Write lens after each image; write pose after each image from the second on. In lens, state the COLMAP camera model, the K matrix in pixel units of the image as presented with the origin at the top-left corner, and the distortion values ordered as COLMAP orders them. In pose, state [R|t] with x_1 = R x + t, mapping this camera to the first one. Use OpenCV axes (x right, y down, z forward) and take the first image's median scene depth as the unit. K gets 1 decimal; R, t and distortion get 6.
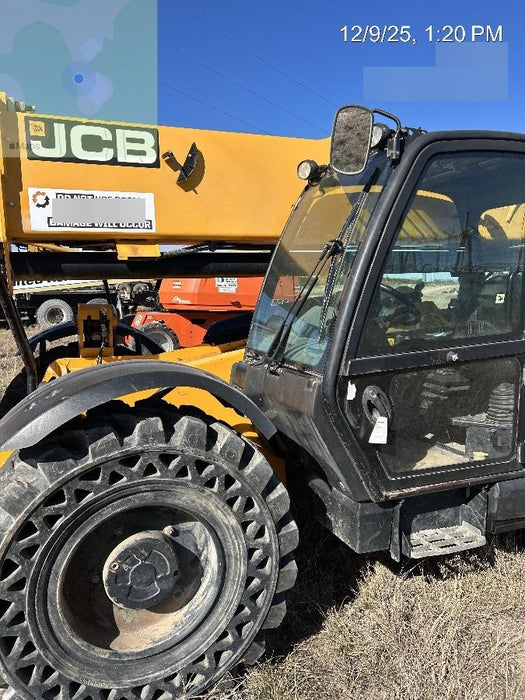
lens RADIAL K [[538.9, 0, 265.2], [0, 538.9, 348.1], [0, 0, 1]] dist [0.048399, -0.042324]
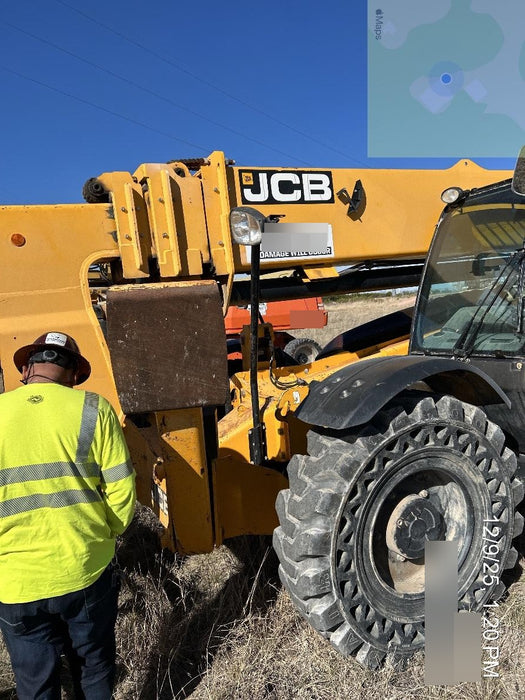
lens RADIAL K [[538.9, 0, 262.8], [0, 538.9, 348.7], [0, 0, 1]] dist [0.048399, -0.042324]
pose [[0.994854, -0.087388, 0.051278, -0.483994], [0.089597, 0.995072, -0.042481, 0.026338], [-0.047313, 0.046857, 0.997780, -0.183204]]
